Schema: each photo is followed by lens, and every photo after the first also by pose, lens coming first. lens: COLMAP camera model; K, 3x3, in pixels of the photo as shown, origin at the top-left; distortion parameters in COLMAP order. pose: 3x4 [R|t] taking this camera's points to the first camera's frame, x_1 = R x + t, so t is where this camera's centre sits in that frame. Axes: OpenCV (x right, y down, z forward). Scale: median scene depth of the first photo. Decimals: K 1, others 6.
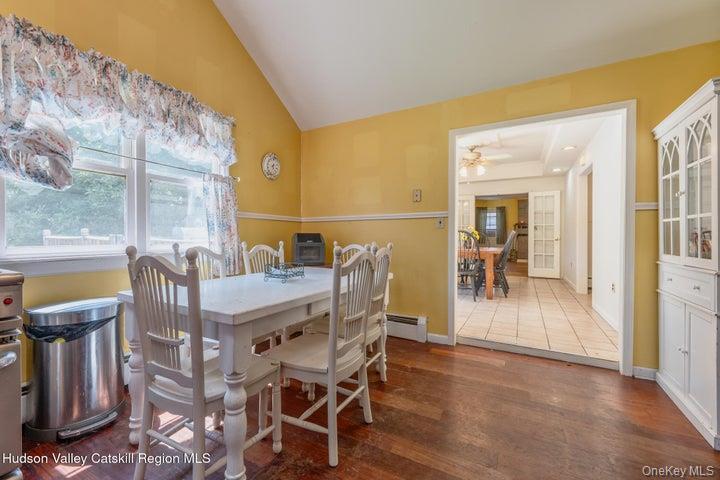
lens RADIAL K [[296.8, 0, 356.1], [0, 296.8, 239.1], [0, 0, 1]] dist [0.001581, 0.000145]
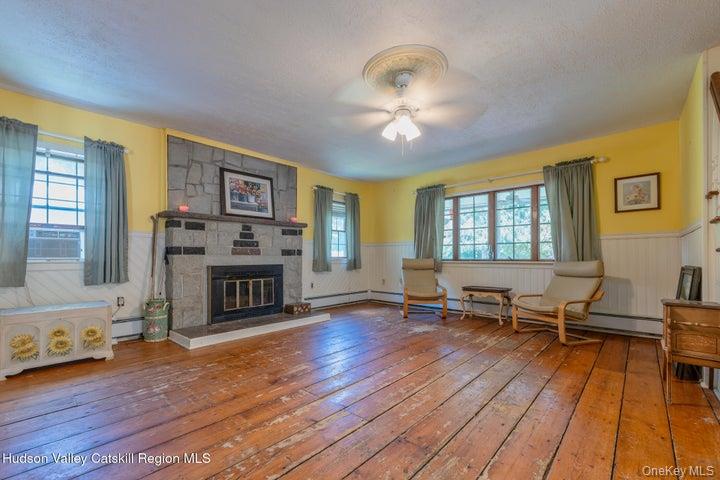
lens RADIAL K [[305.1, 0, 347.1], [0, 305.1, 254.5], [0, 0, 1]] dist [-0.000664, -0.000295]
pose [[0.241933, 0.010762, 0.970233, 1.390242], [0.005975, 0.999903, -0.012581, -0.024133], [-0.970274, 0.008841, 0.241846, 3.629537]]
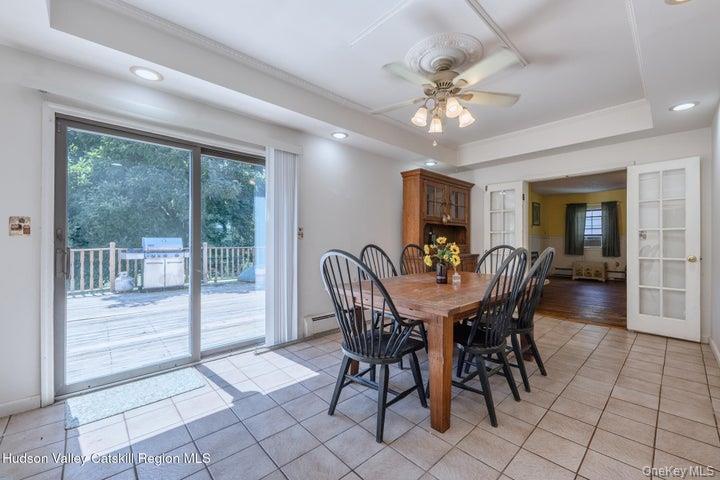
lens RADIAL K [[291.3, 0, 374.6], [0, 291.3, 239.0], [0, 0, 1]] dist [-0.000239, -0.000122]
pose [[0.958204, 0.001477, -0.286081, 0.819620], [-0.005555, 0.999894, -0.013441, -0.057815], [0.286030, 0.014469, 0.958111, 1.038115]]
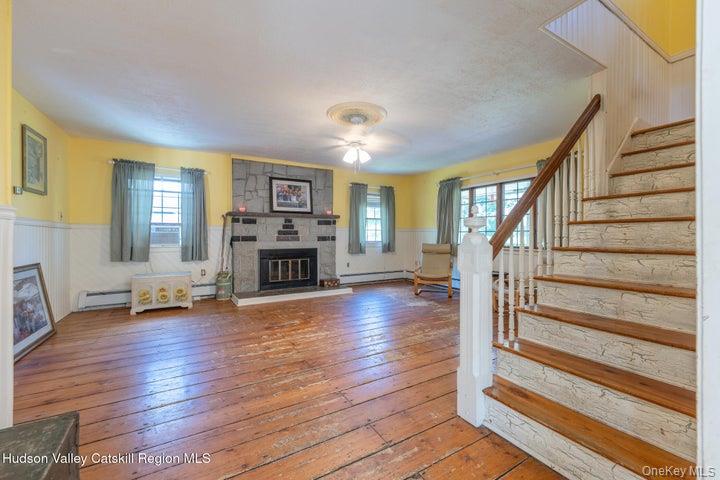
lens RADIAL K [[297.1, 0, 362.3], [0, 297.1, 235.8], [0, 0, 1]] dist [0.001372, 0.000201]
pose [[0.490119, 0.002276, 0.871653, 1.236656], [0.002296, 0.999990, -0.003902, -0.077649], [-0.871652, 0.003914, 0.490109, 2.991059]]
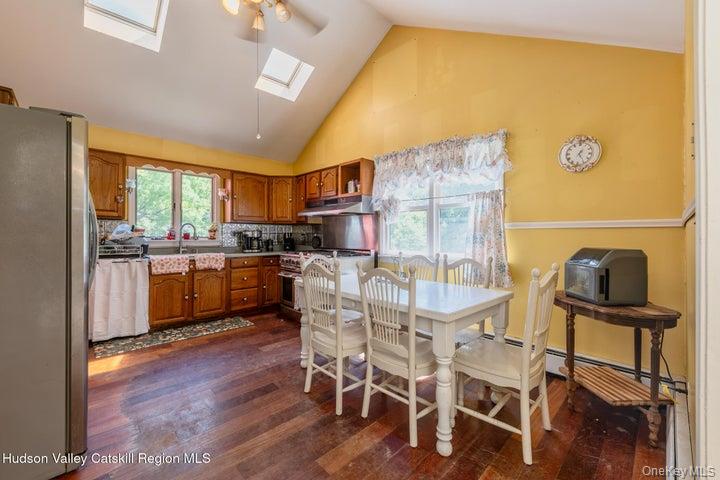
lens RADIAL K [[297.1, 0, 362.3], [0, 297.1, 235.8], [0, 0, 1]] dist [0.001372, 0.000201]
pose [[-0.288327, 0.000729, -0.957532, 0.672103], [-0.010379, 0.999939, 0.003887, -0.051439], [0.957476, 0.011059, -0.288302, 0.843435]]
